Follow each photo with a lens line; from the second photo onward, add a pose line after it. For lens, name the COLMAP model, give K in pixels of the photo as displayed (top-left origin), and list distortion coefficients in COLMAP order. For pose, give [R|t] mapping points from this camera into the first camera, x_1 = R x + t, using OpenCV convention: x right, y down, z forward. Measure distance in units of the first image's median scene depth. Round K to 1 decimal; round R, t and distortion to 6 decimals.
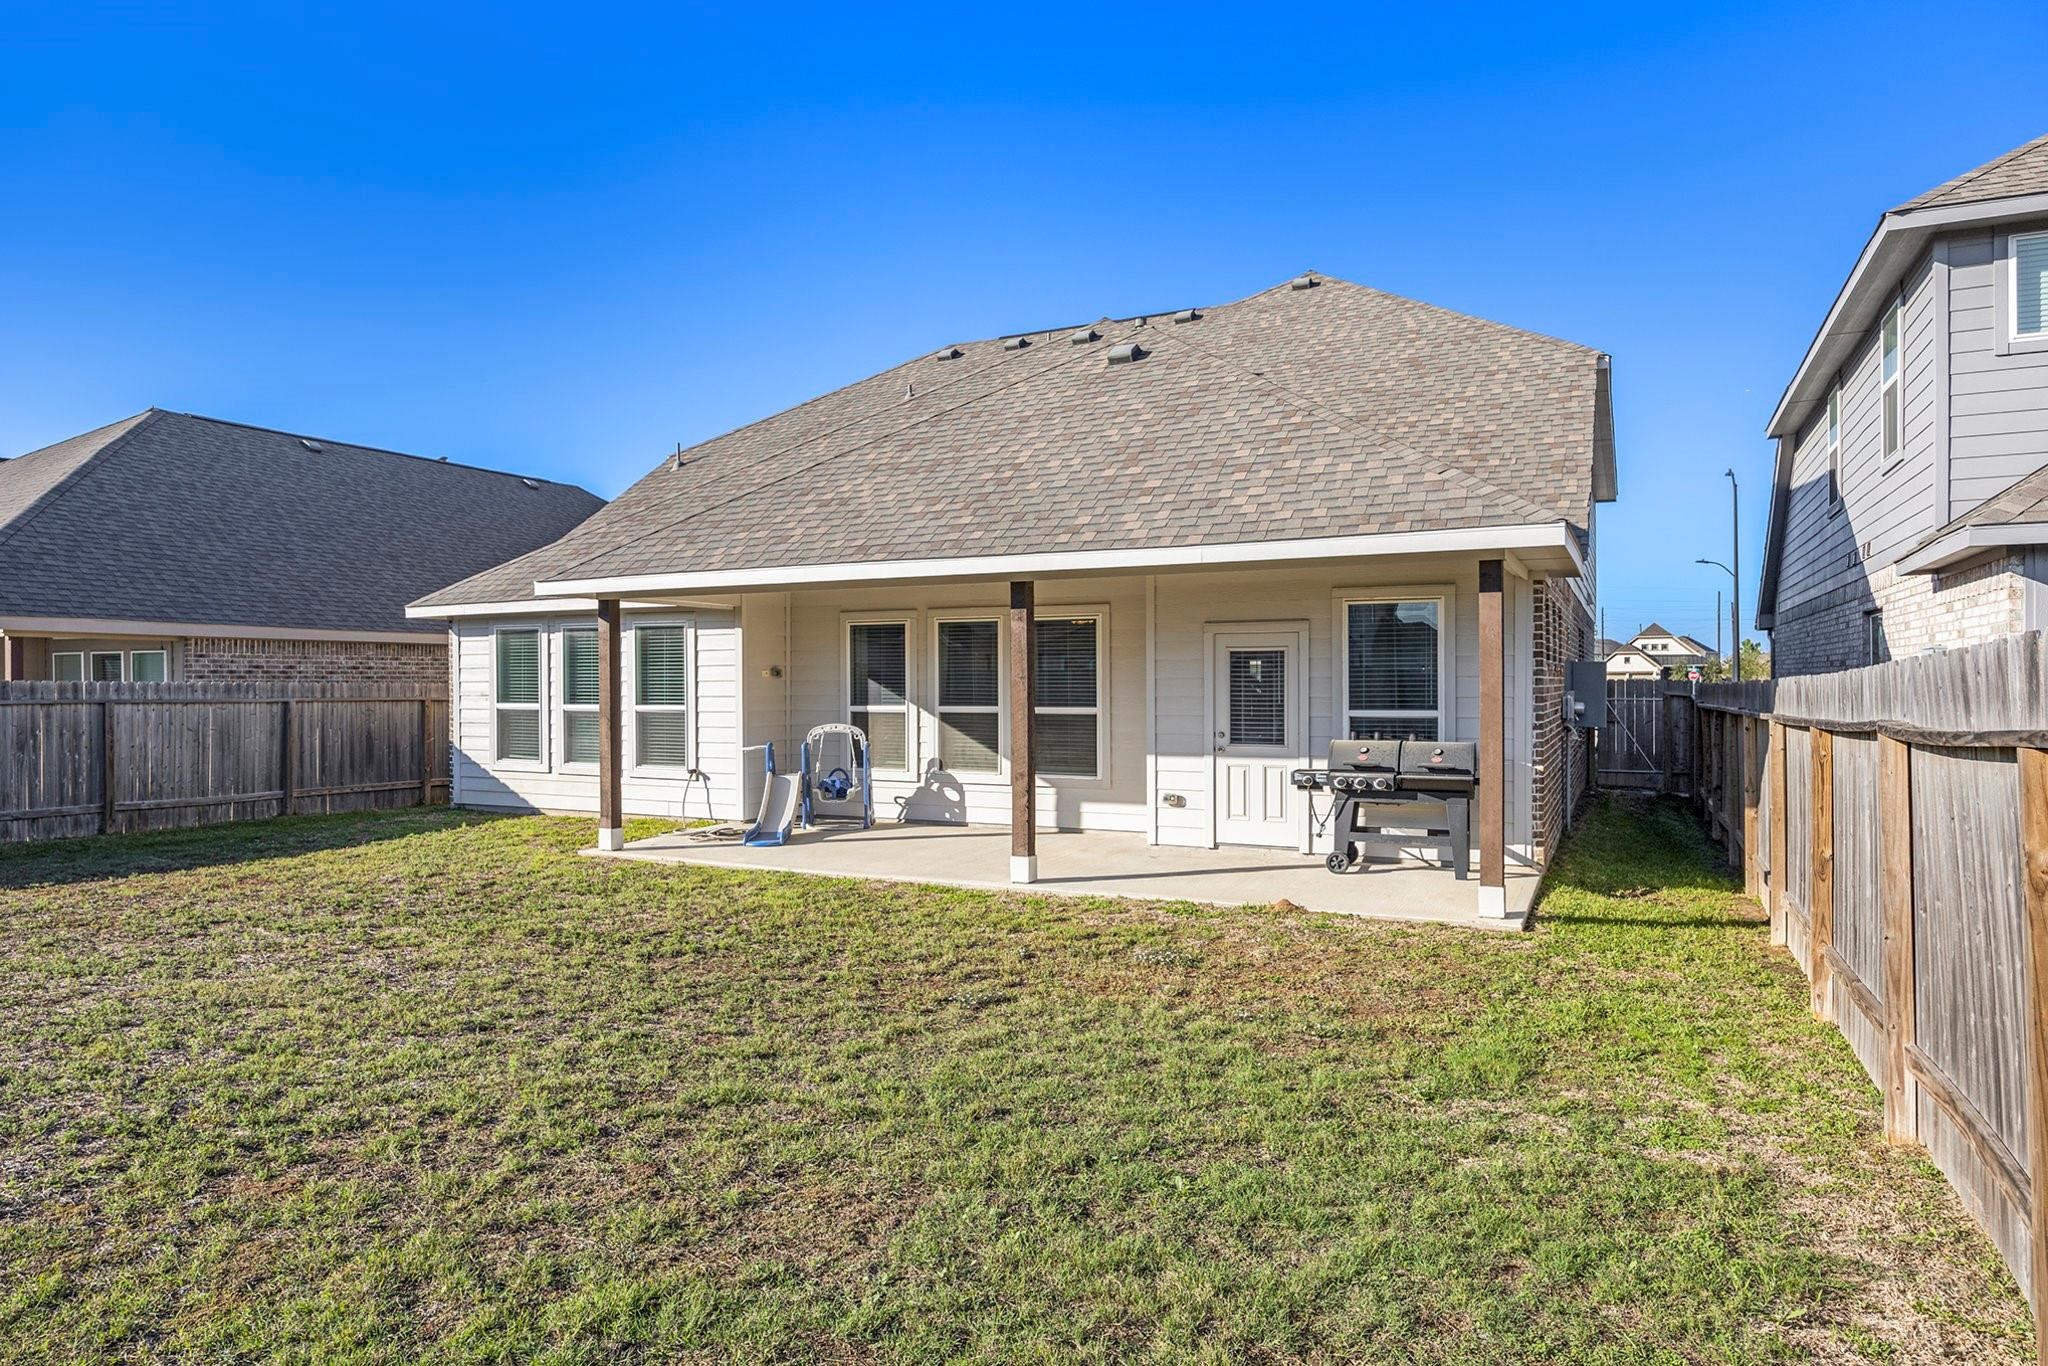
lens RADIAL K [[1246.0, 0, 1024.0], [0, 1246.0, 683.0], [0, 0, 1]] dist [-0.003033, -0.001464]
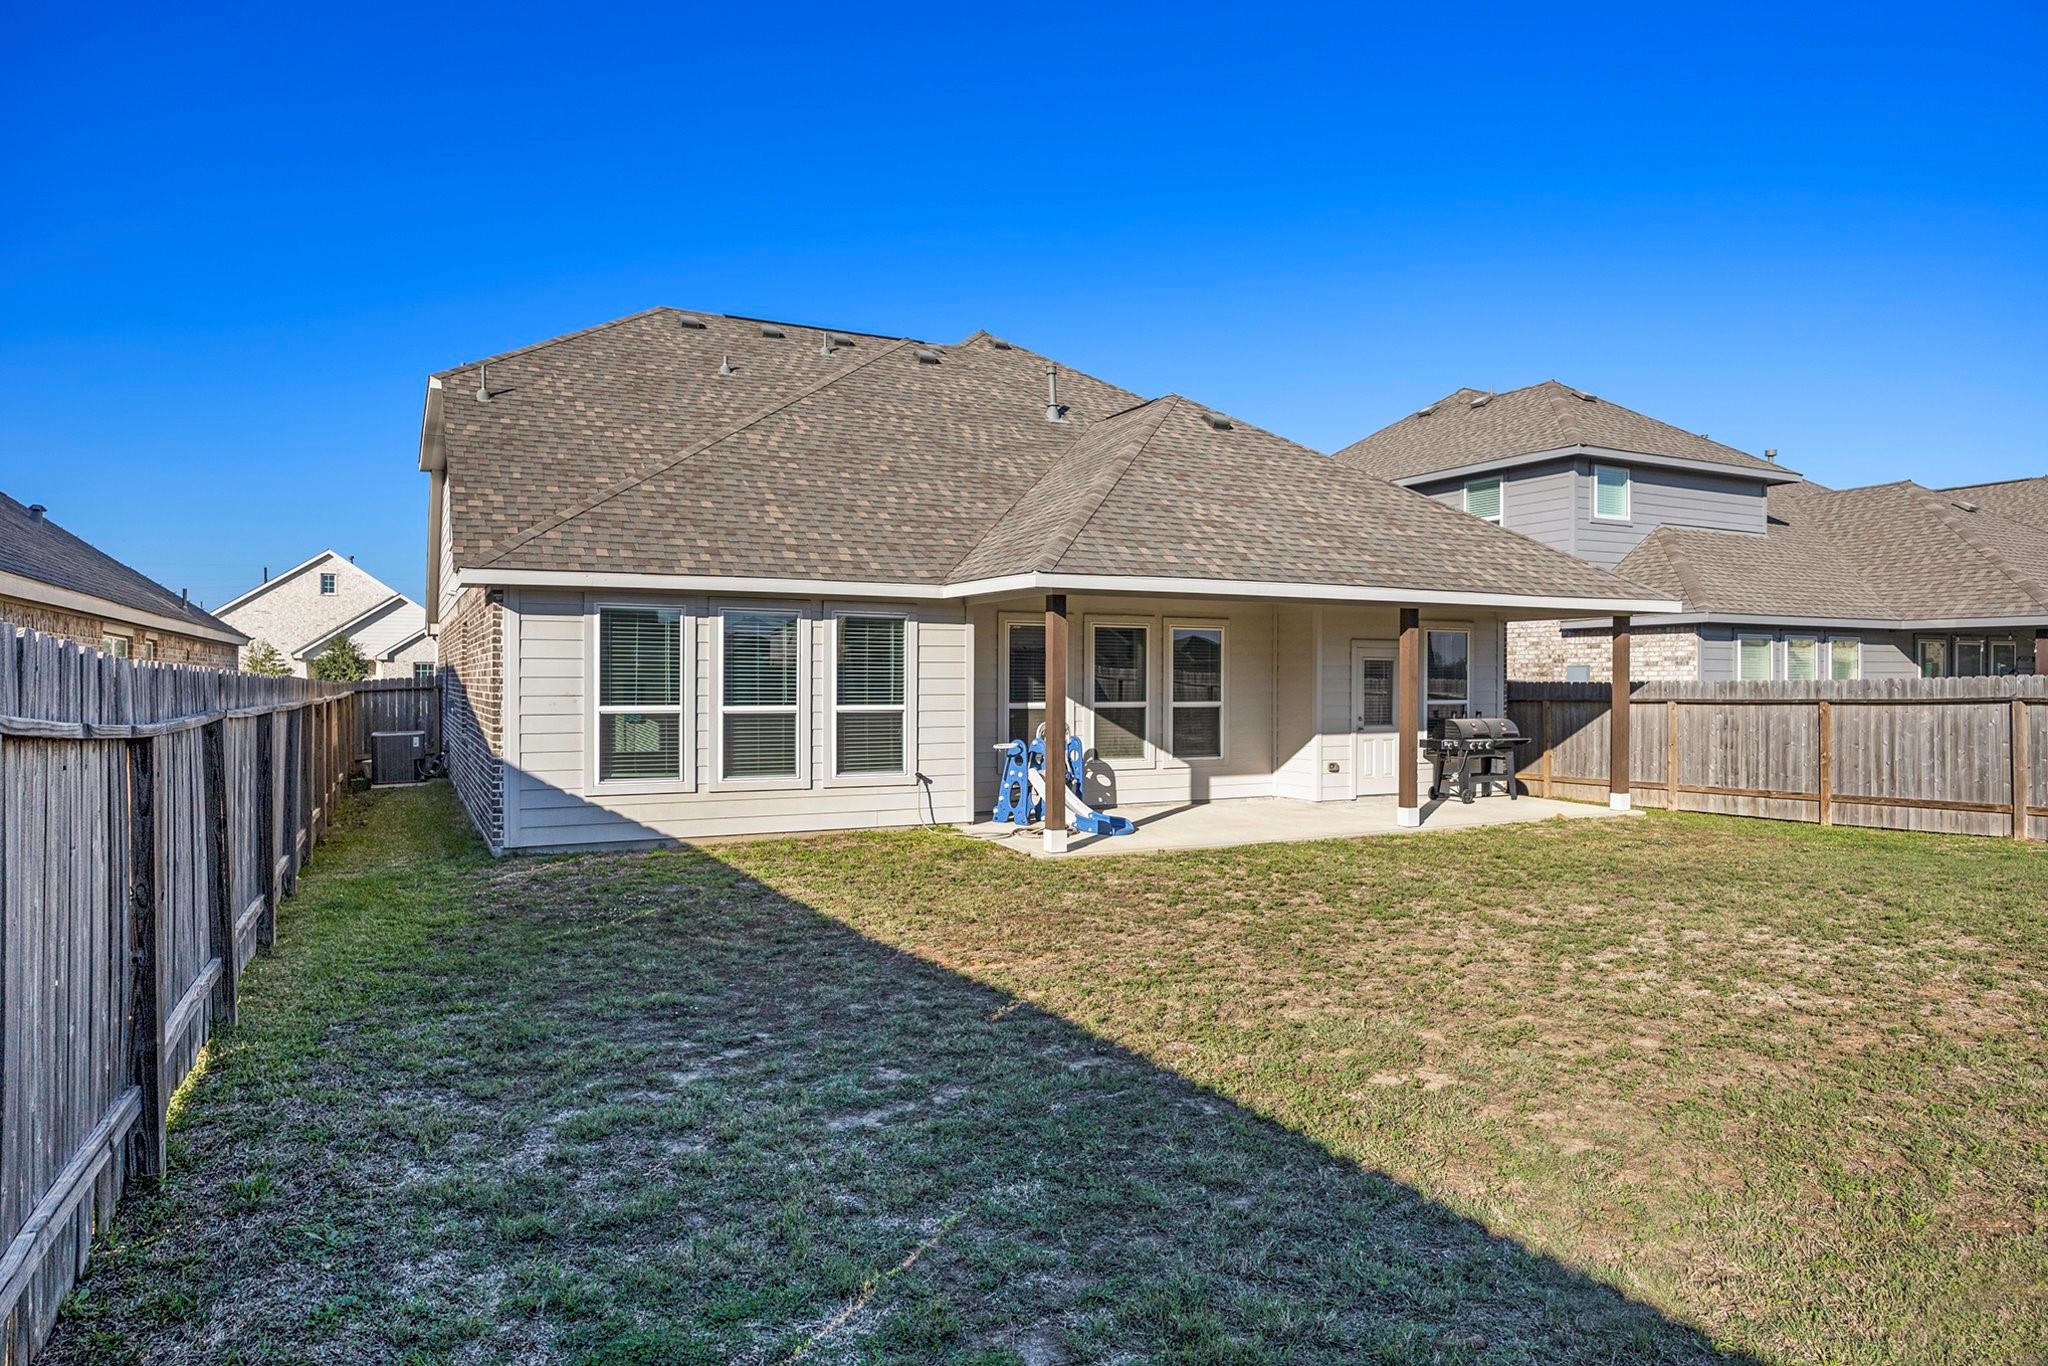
lens RADIAL K [[1246.0, 0, 1024.0], [0, 1246.0, 683.0], [0, 0, 1]] dist [-0.003033, -0.001464]
pose [[0.581589, 0.001715, 0.813481, -1.013371], [-0.003951, 0.999992, 0.000717, 0.001123], [-0.813473, -0.003631, 0.581592, 0.405806]]
